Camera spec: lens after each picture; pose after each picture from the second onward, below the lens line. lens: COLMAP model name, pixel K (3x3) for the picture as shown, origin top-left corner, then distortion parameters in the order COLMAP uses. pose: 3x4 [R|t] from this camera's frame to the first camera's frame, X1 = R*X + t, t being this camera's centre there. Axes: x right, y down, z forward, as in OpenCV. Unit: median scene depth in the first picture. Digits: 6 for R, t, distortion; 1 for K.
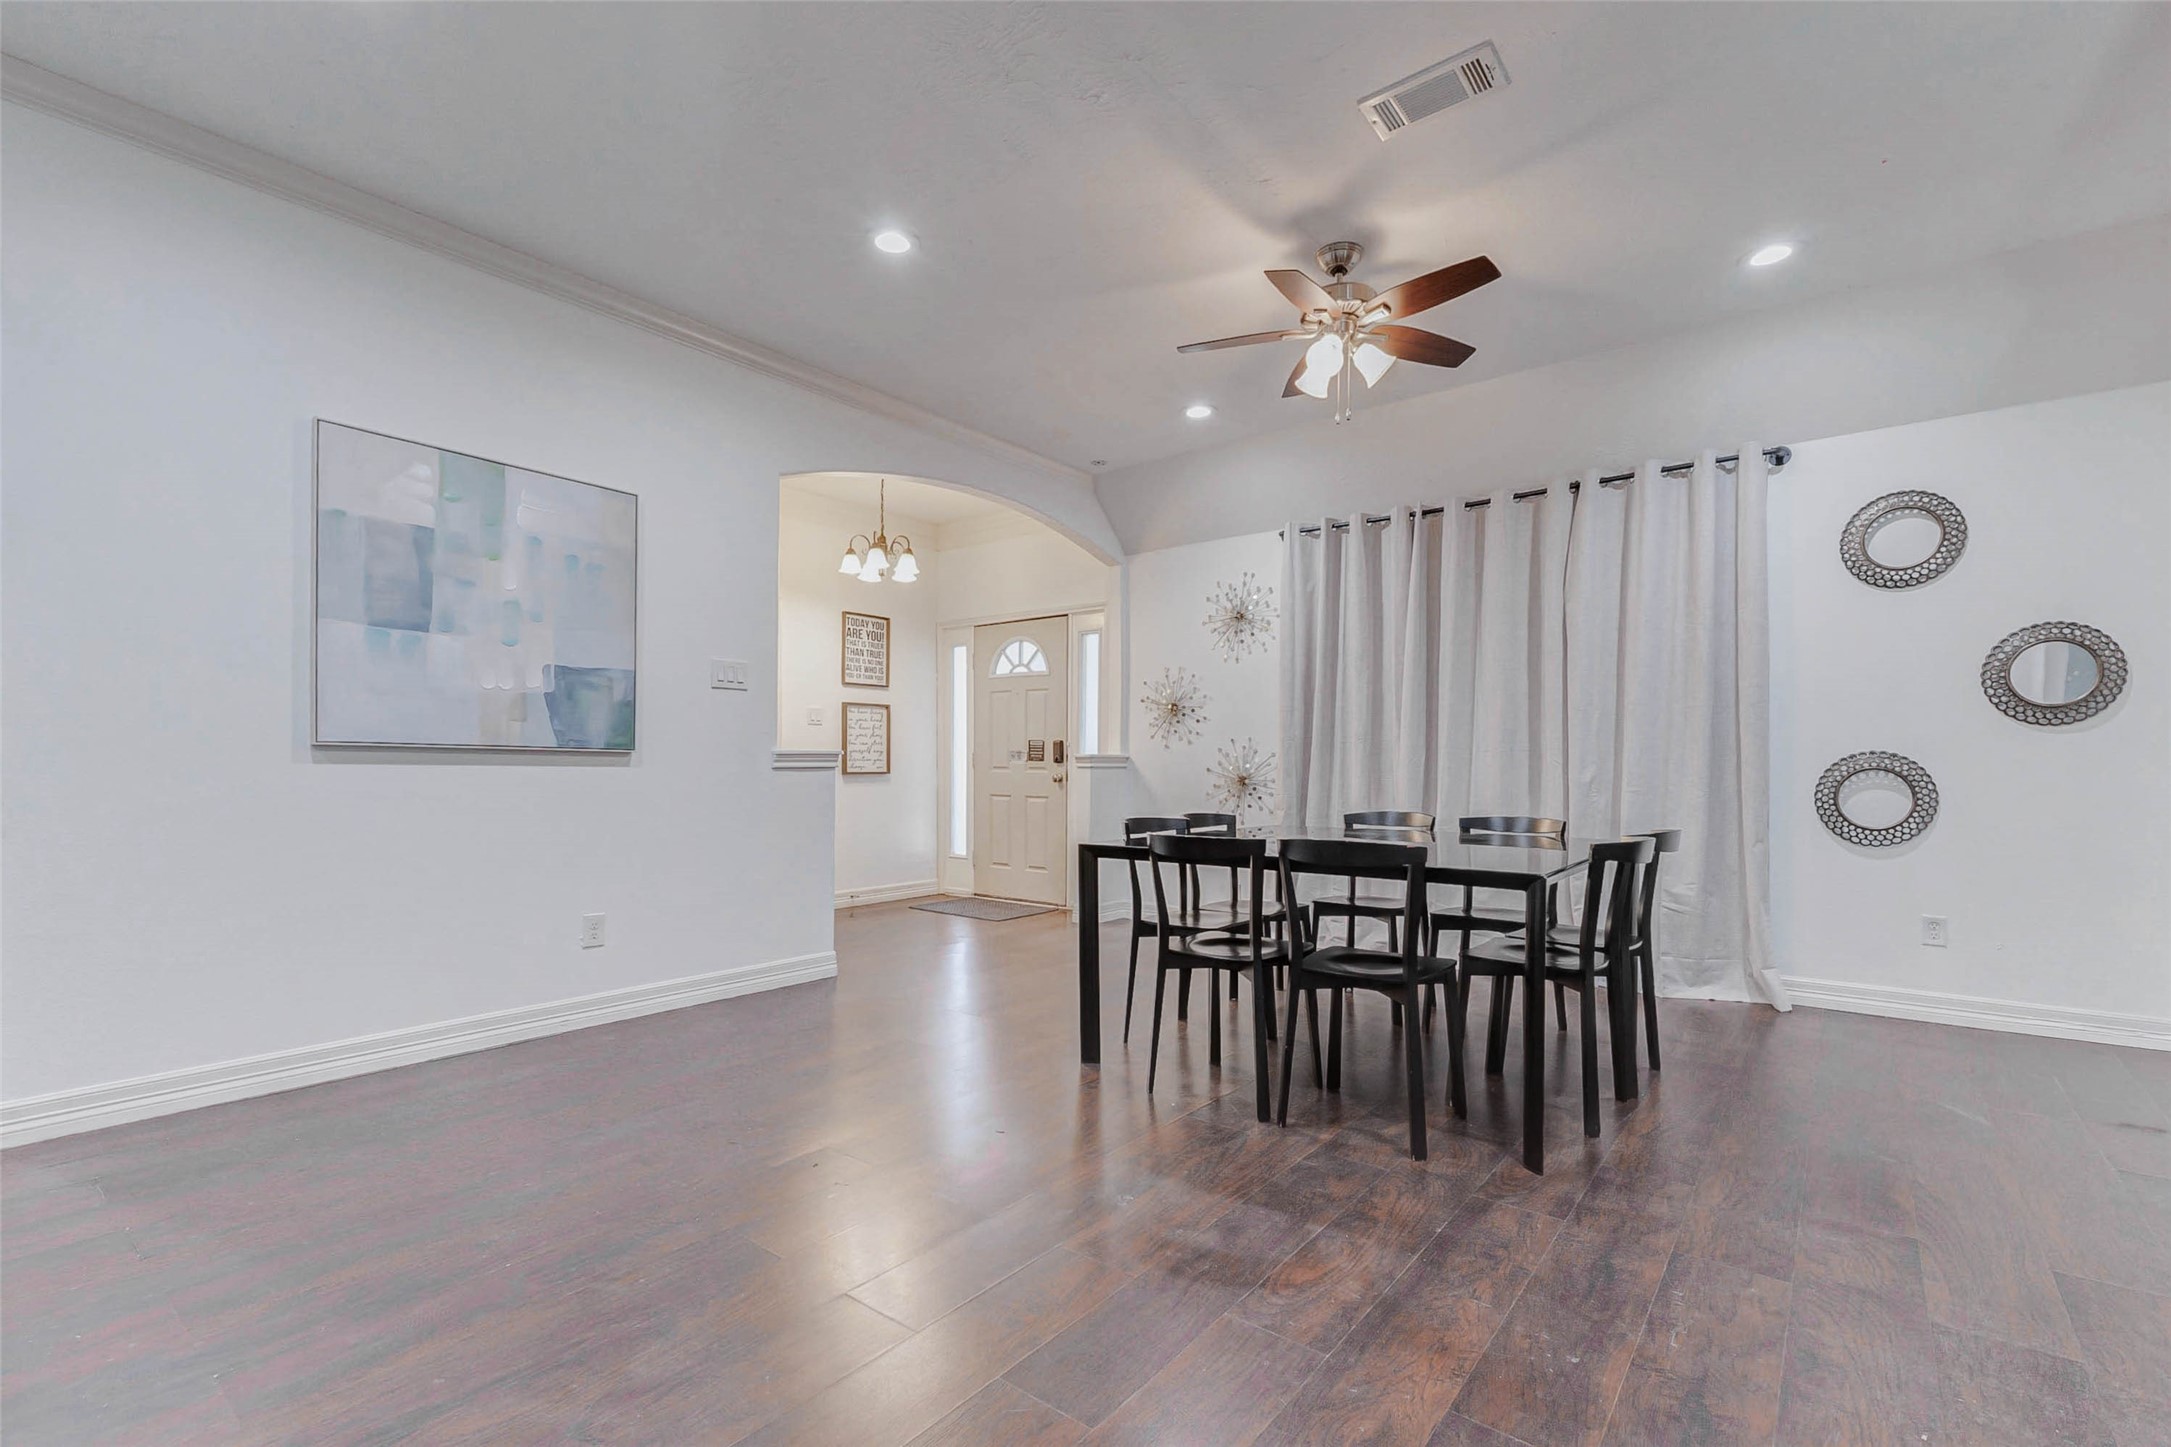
lens RADIAL K [[965.4, 0, 1082.4], [0, 965.4, 760.5], [0, 0, 1]] dist [0.000494, -0.000012]
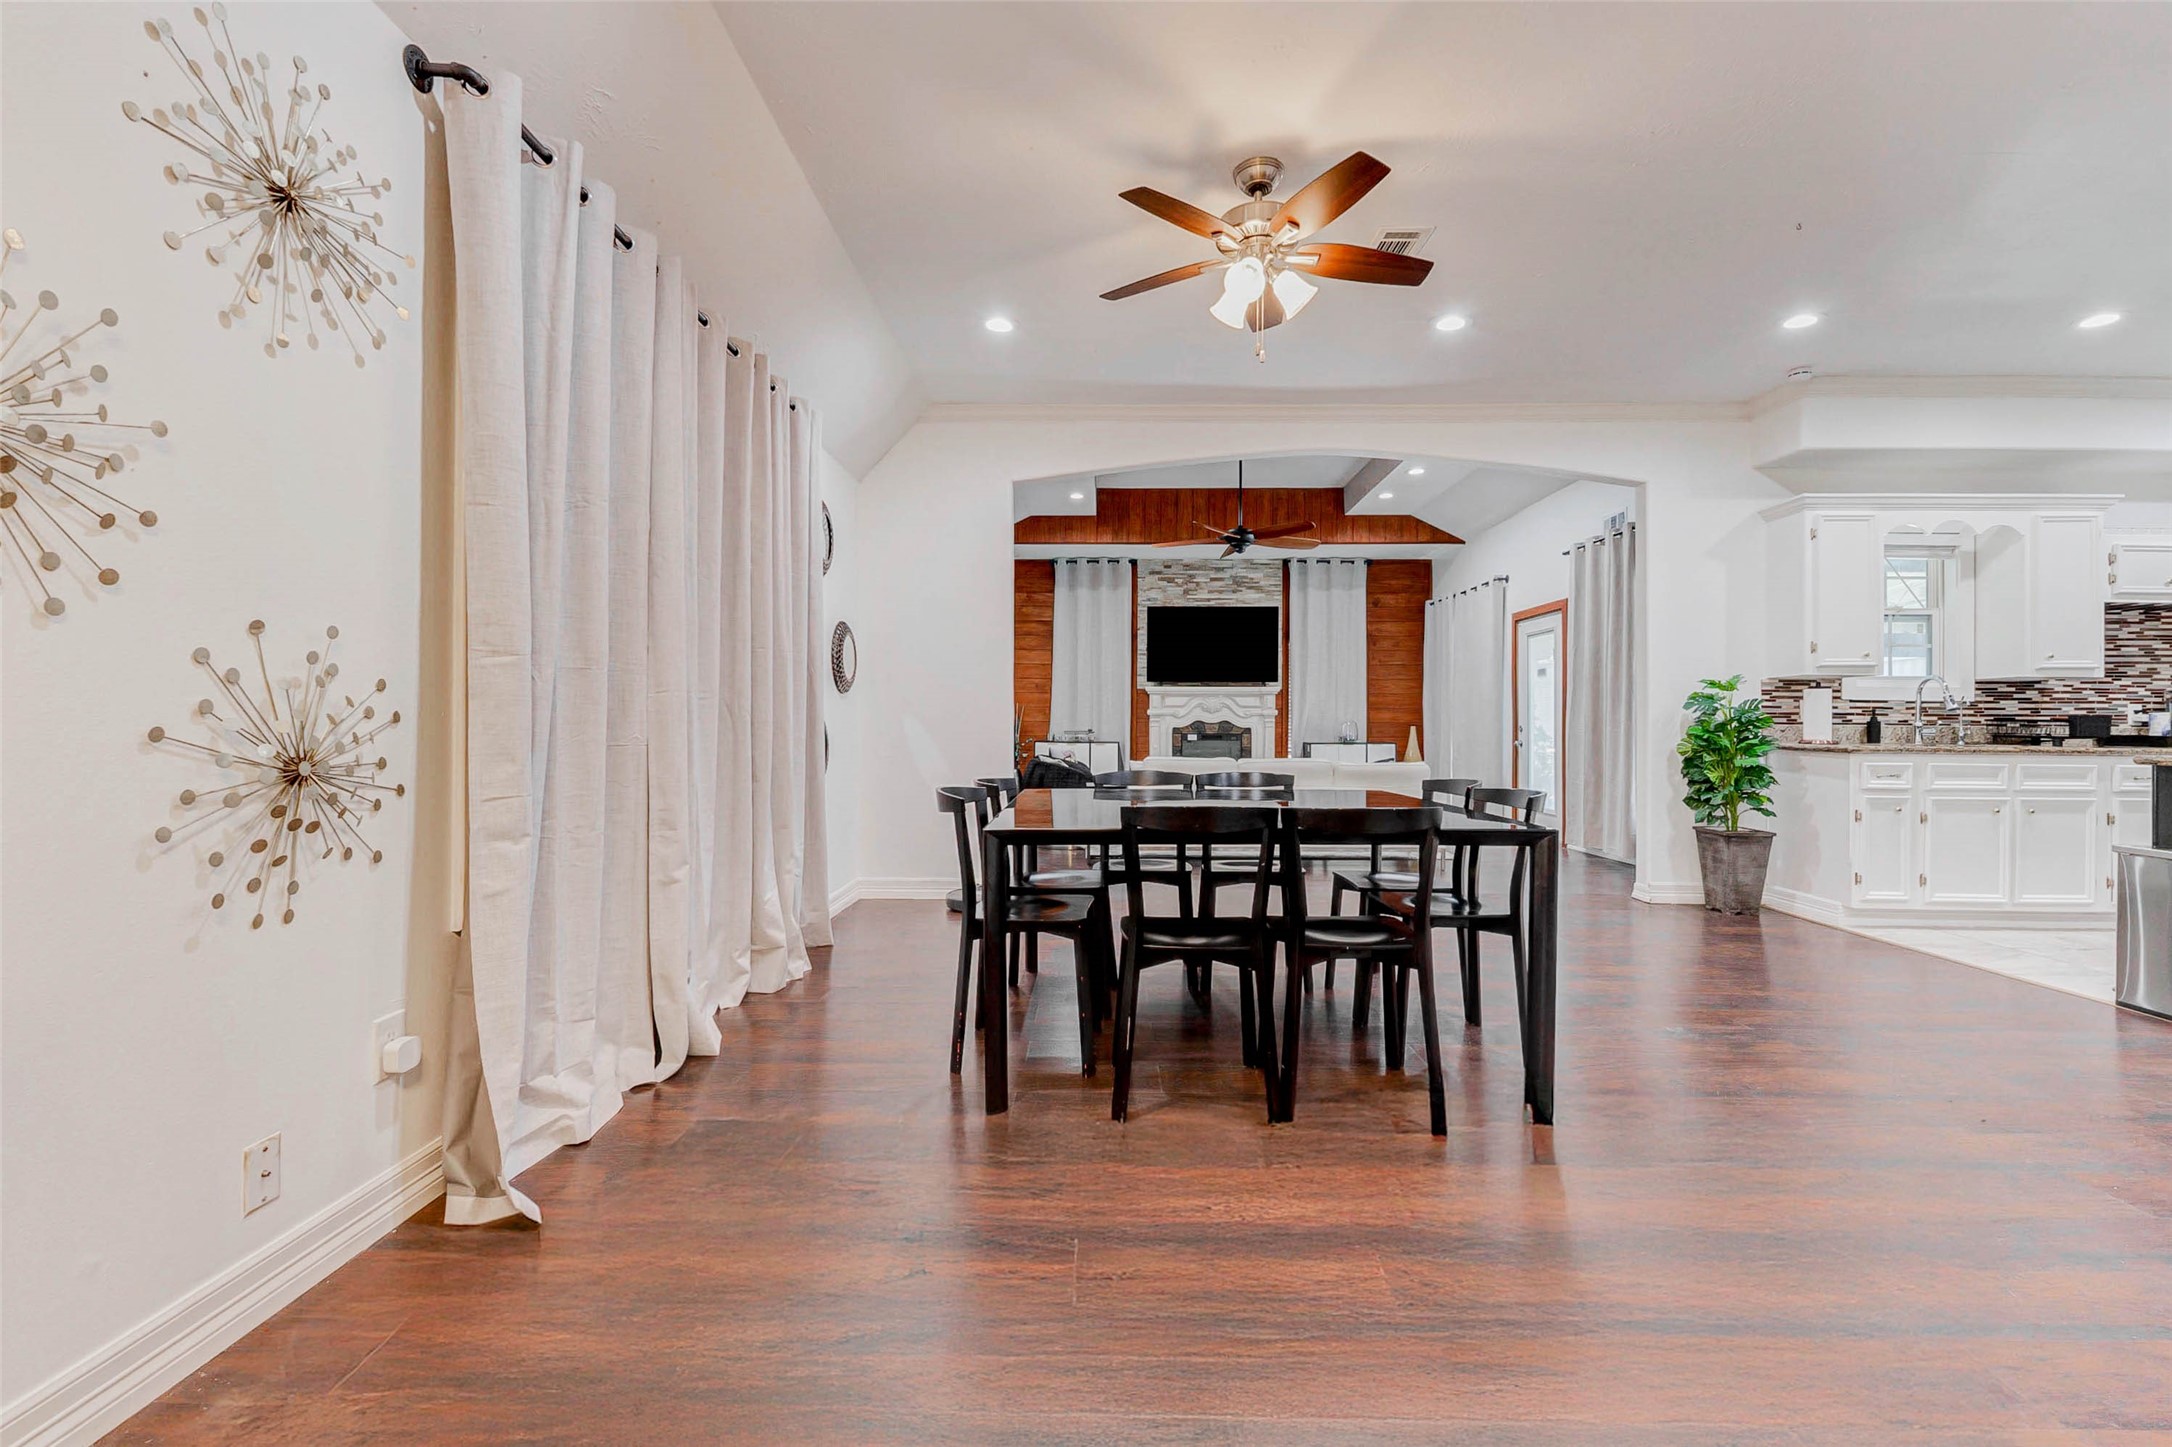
lens RADIAL K [[918.4, 0, 1092.7], [0, 918.4, 717.4], [0, 0, 1]] dist [0.001620, -0.000276]
pose [[-0.606301, 0.003292, 0.795229, -0.234096], [-0.006639, 0.999936, -0.009201, 0.007200], [-0.795208, -0.010858, -0.606240, 1.145518]]
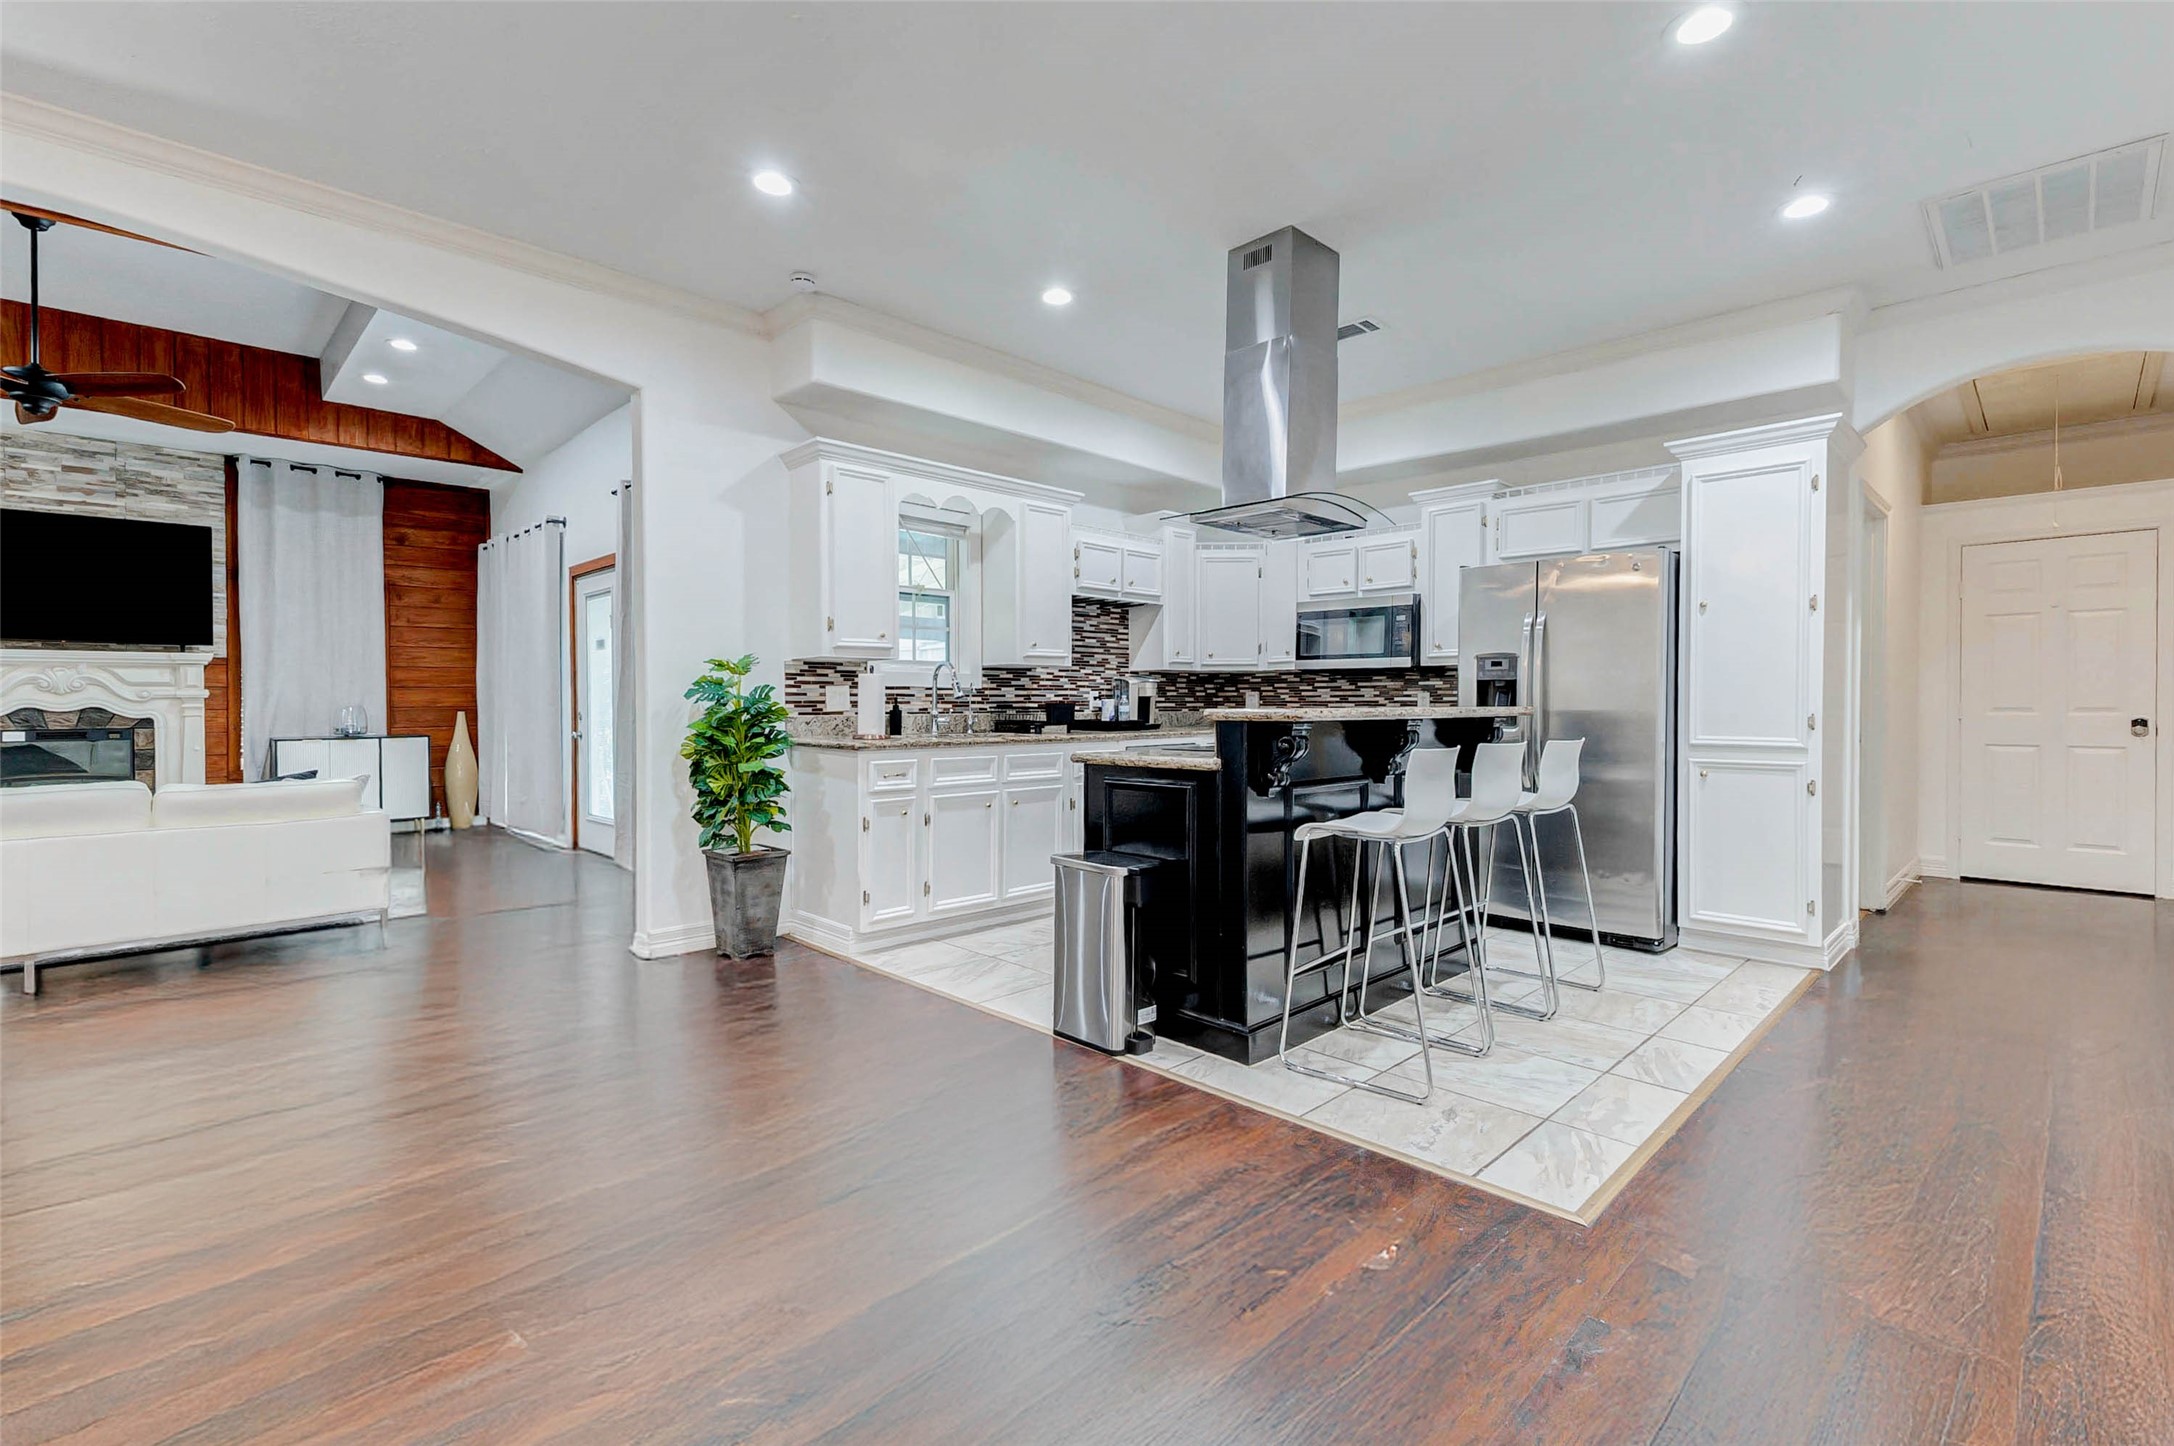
lens RADIAL K [[965.0, 0, 1077.2], [0, 965.0, 704.0], [0, 0, 1]] dist [0.000771, -0.000180]
pose [[-0.992818, 0.002222, 0.119616, -0.243595], [0.002533, 0.999994, 0.002450, -0.012140], [-0.119610, 0.002735, -0.992817, 0.762189]]
